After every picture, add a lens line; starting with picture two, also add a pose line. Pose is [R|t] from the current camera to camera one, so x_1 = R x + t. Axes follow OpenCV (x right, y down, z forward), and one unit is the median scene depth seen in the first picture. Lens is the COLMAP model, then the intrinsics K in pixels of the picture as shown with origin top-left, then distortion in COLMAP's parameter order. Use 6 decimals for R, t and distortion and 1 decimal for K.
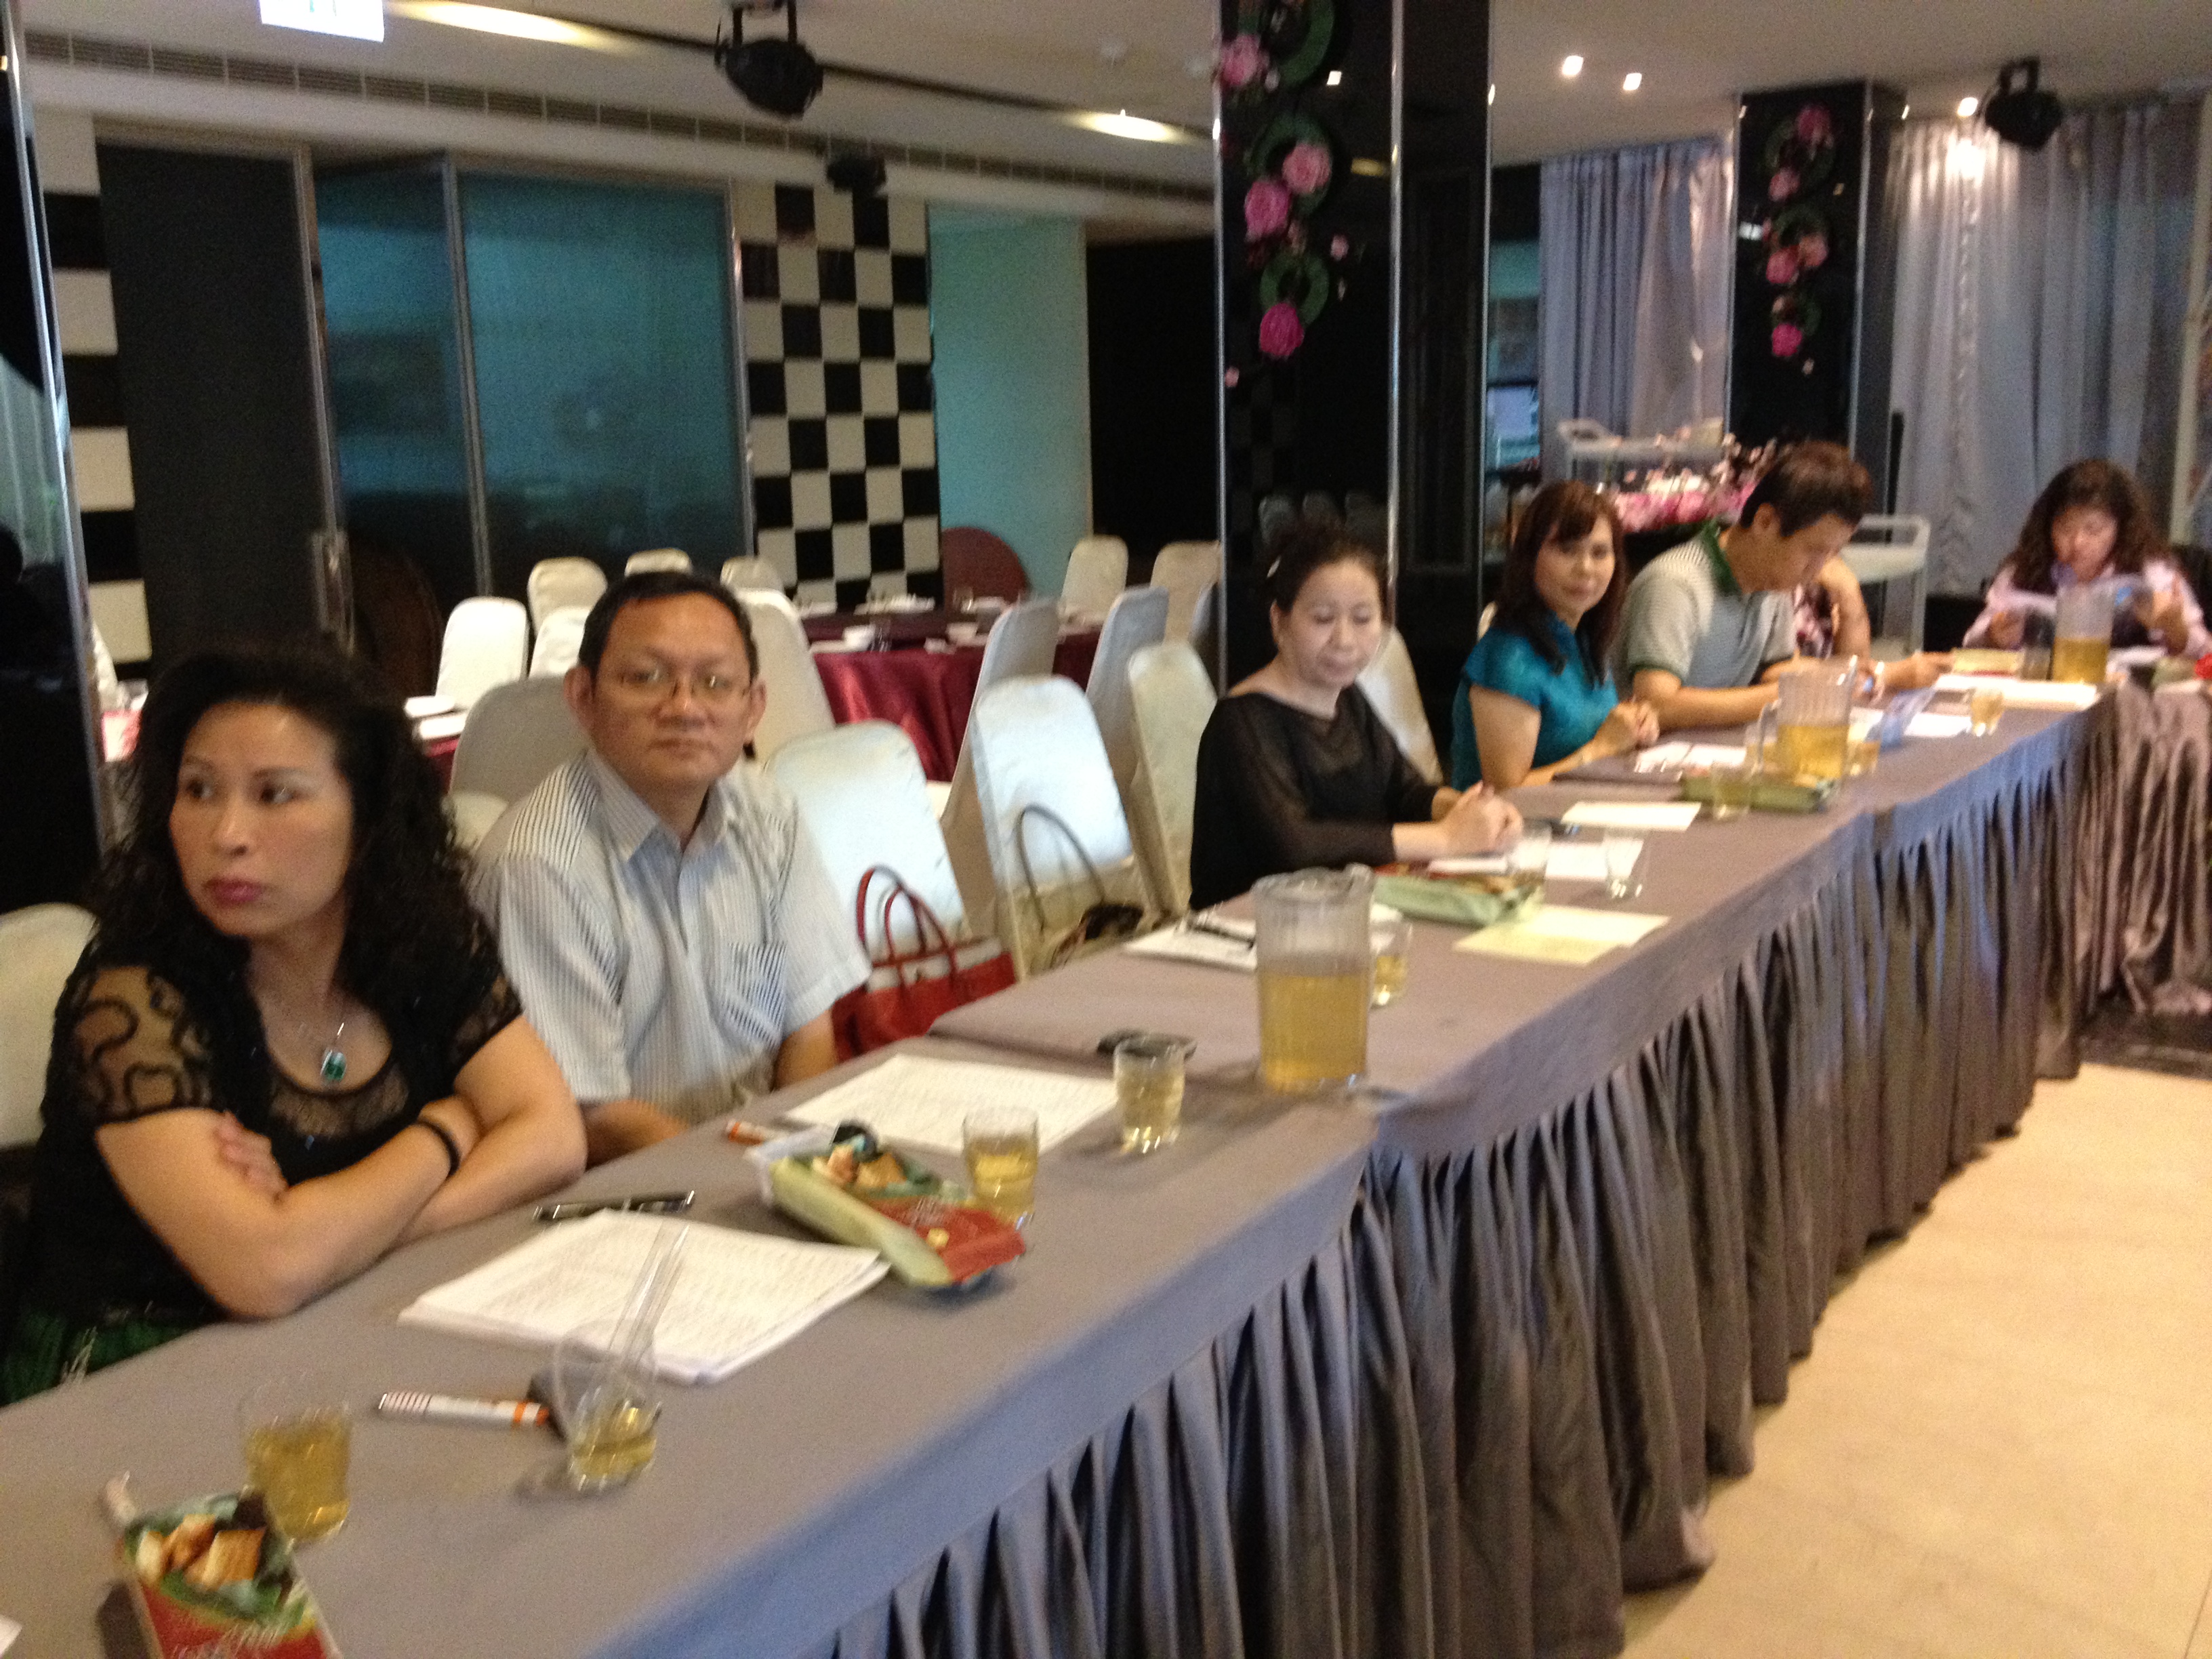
lens RADIAL K [[2054.4, 0, 1104.5], [0, 2054.4, 837.0], [0, 0, 1]] dist [0.128669, -0.259238]
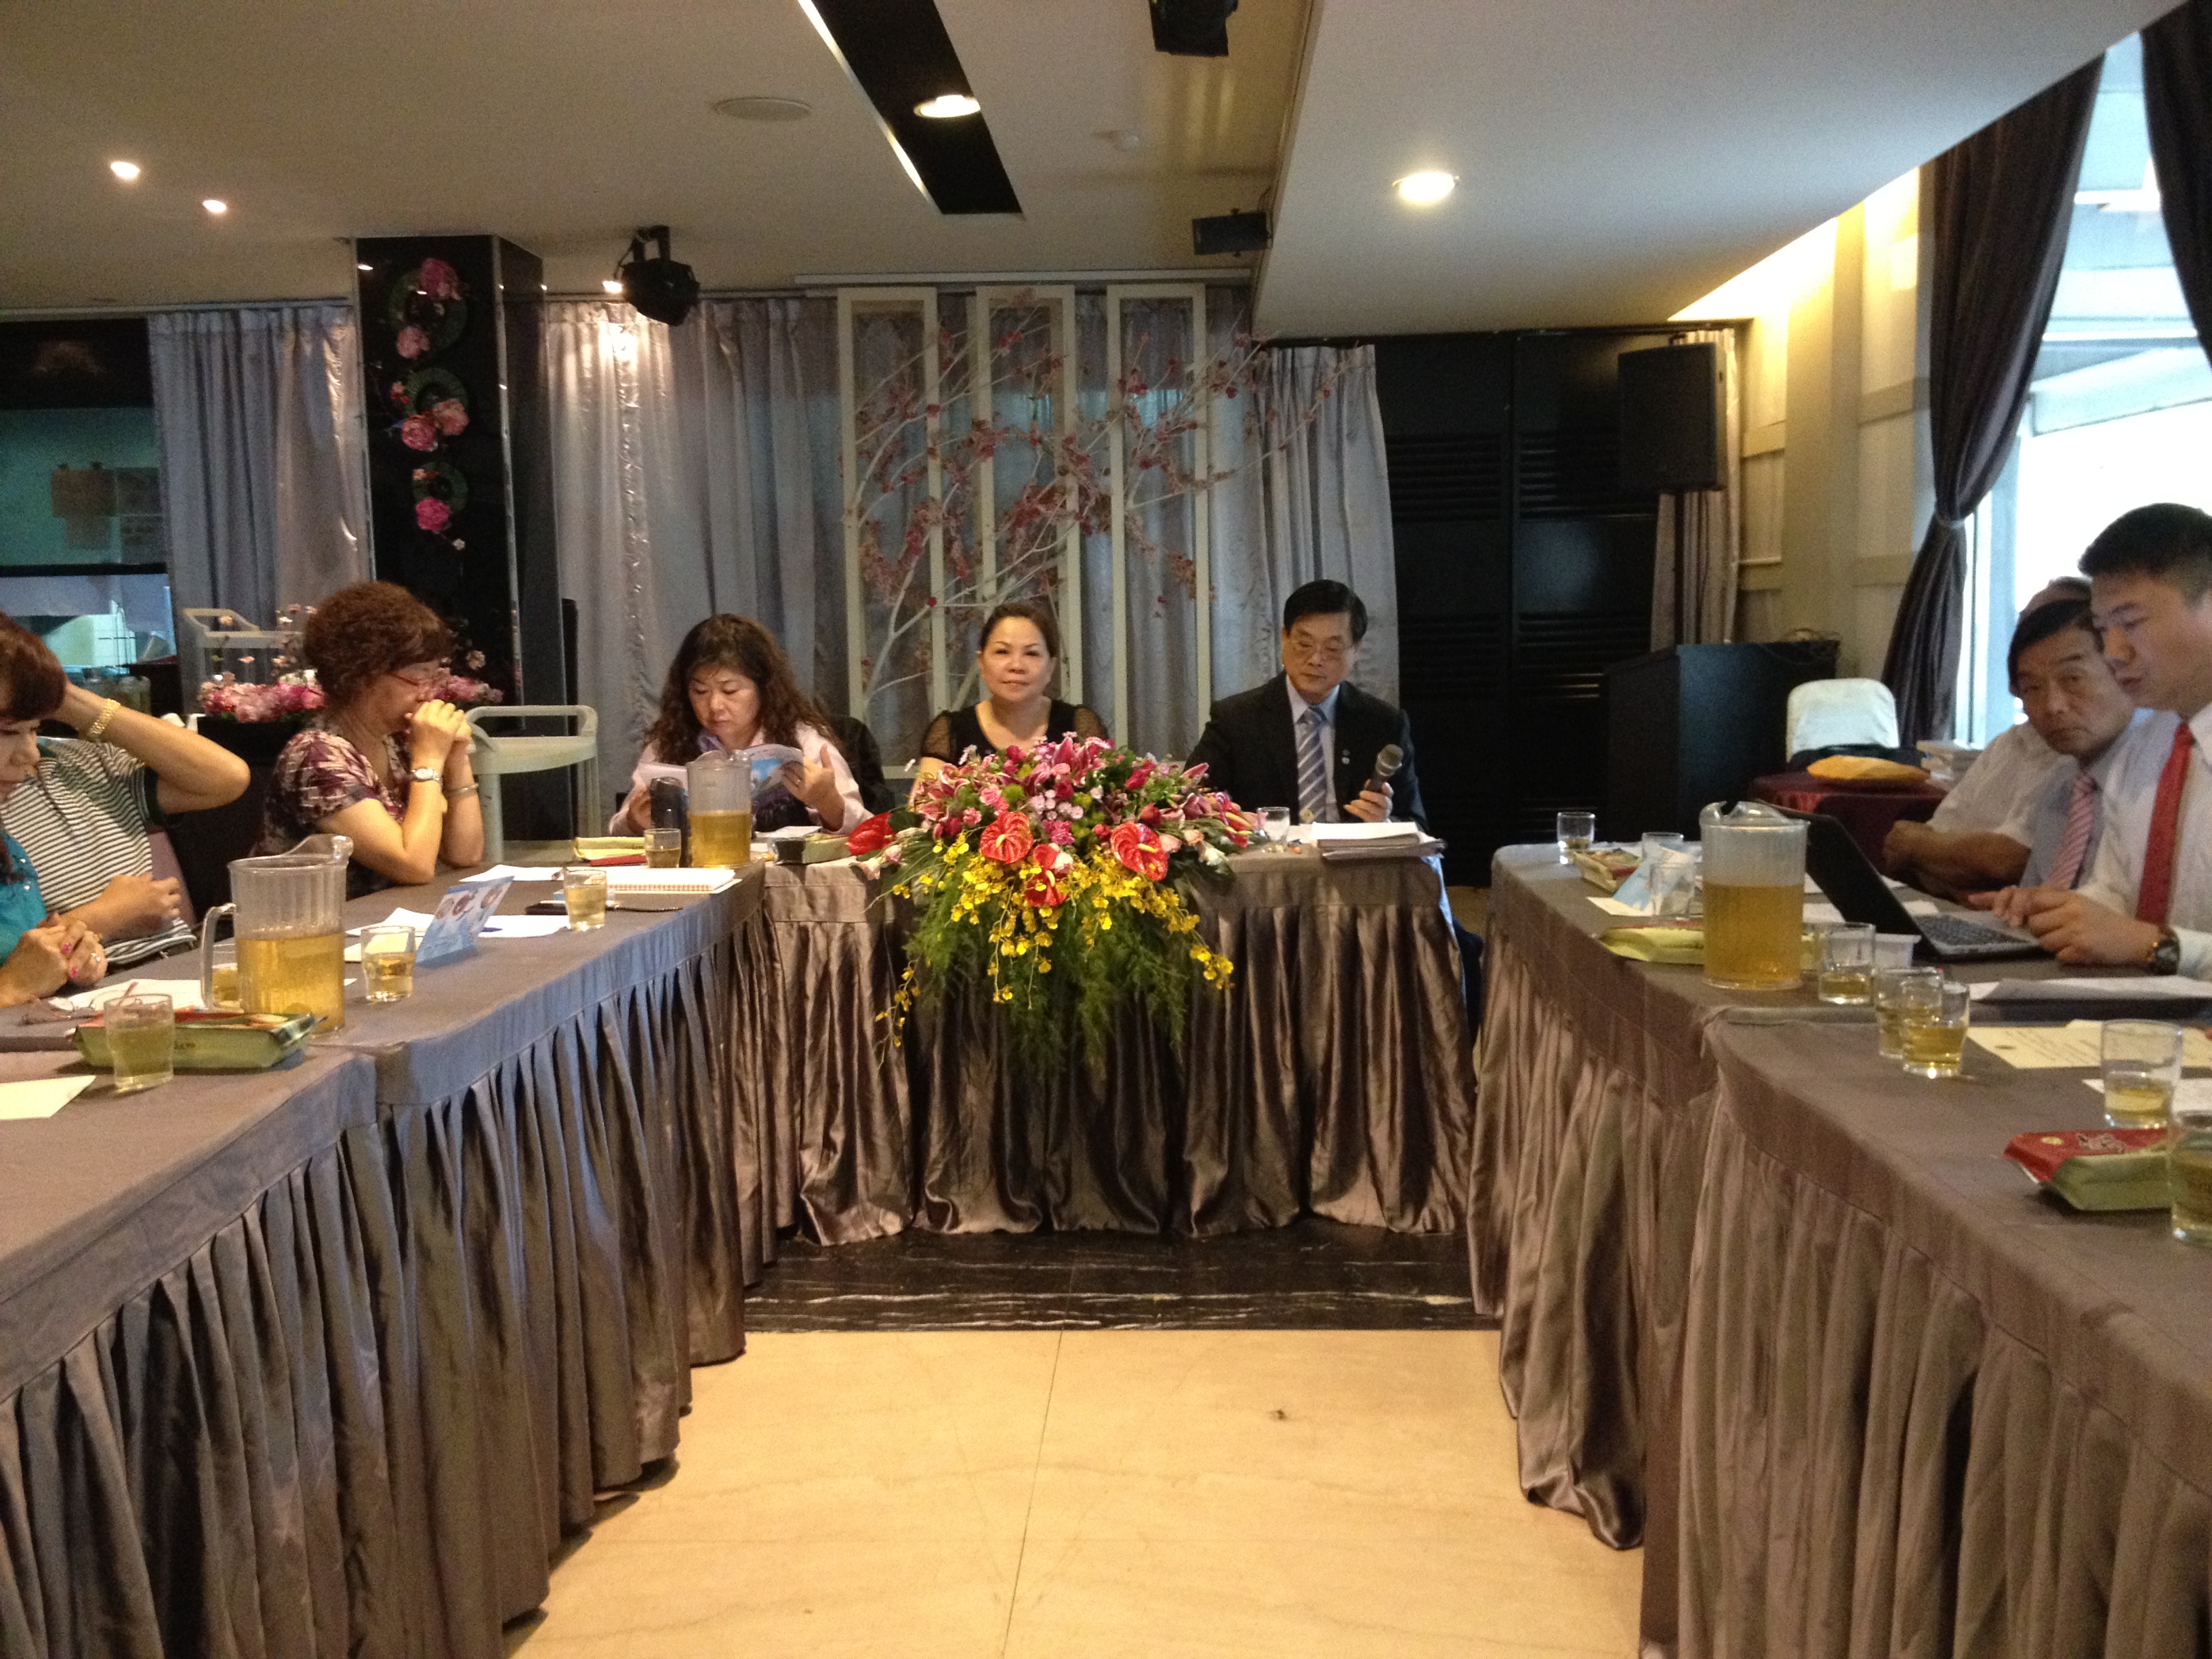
lens RADIAL K [[2054.4, 0, 1104.5], [0, 2054.4, 837.0], [0, 0, 1]] dist [0.128669, -0.259238]
pose [[0.840992, -0.048147, 0.538901, 0.134609], [0.107408, 0.991066, -0.079073, -0.002531], [-0.530279, 0.124382, 0.838649, 0.197112]]
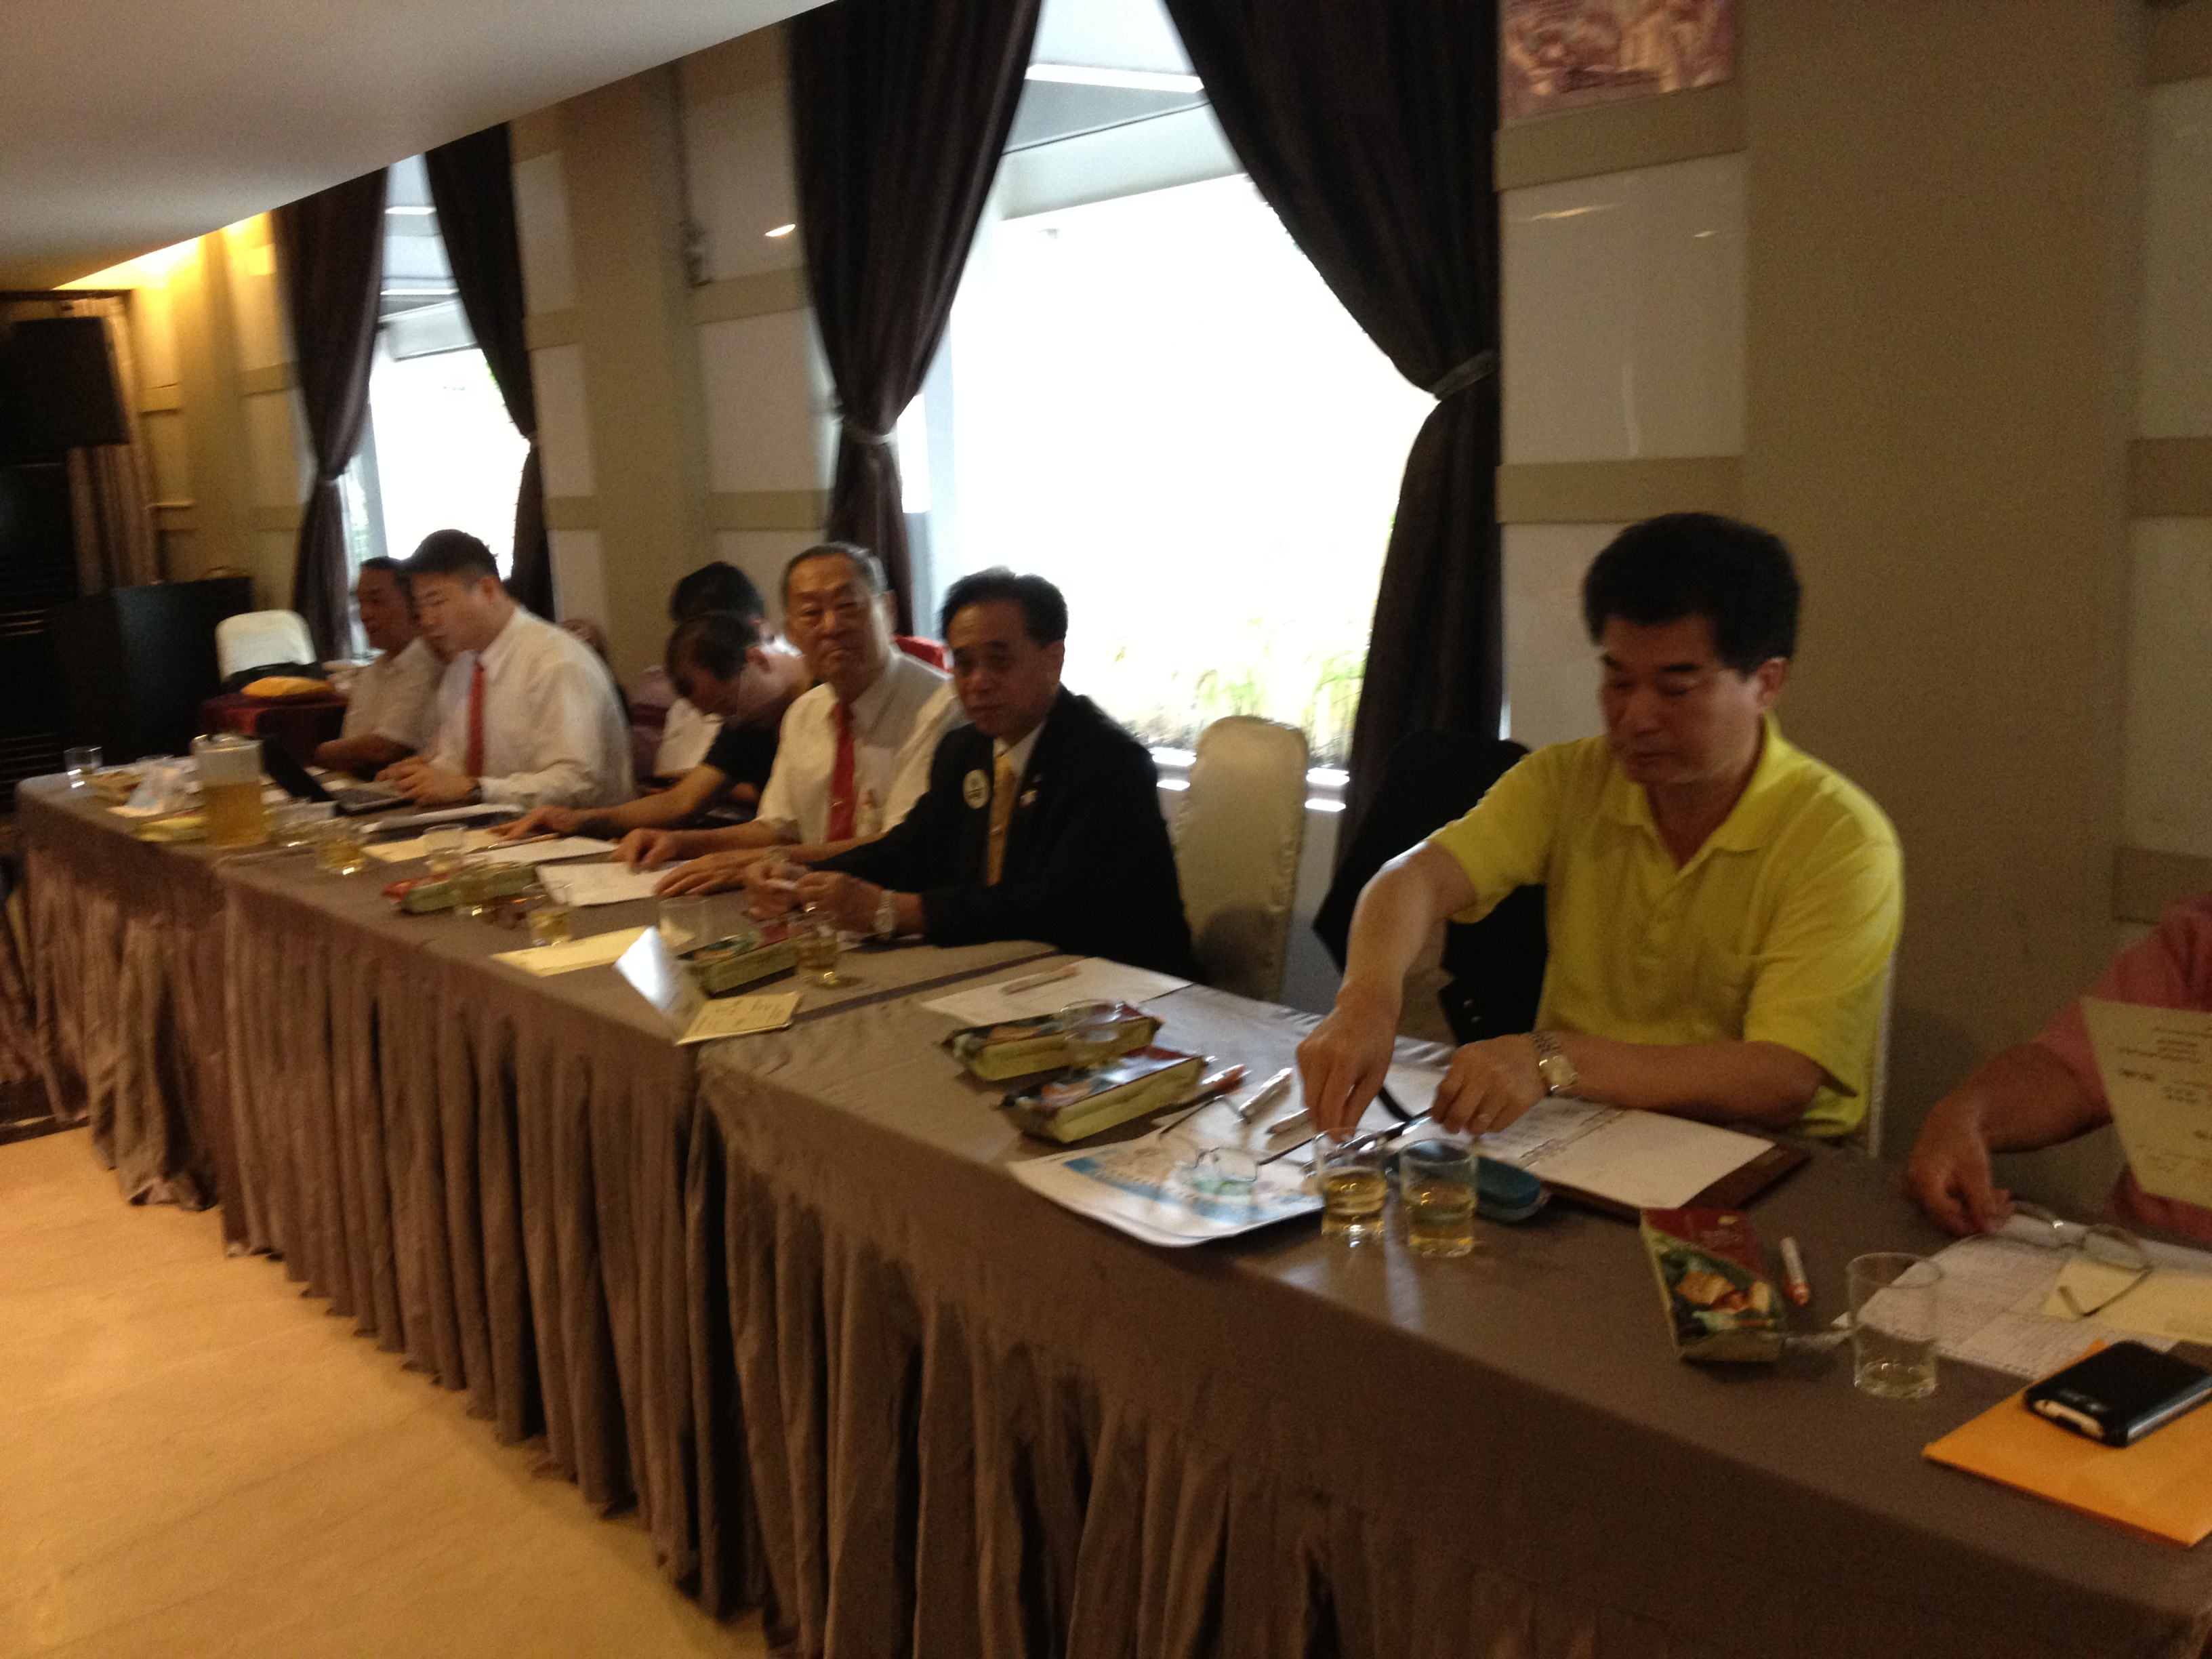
lens RADIAL K [[2081.0, 0, 1141.6], [0, 2081.0, 799.4], [0, 0, 1]] dist [0.002650, -0.007023]
pose [[0.253417, -0.151374, 0.955440, -0.144349], [0.237297, 0.967231, 0.090302, 0.002812], [-0.937801, 0.203839, 0.281033, -0.019262]]
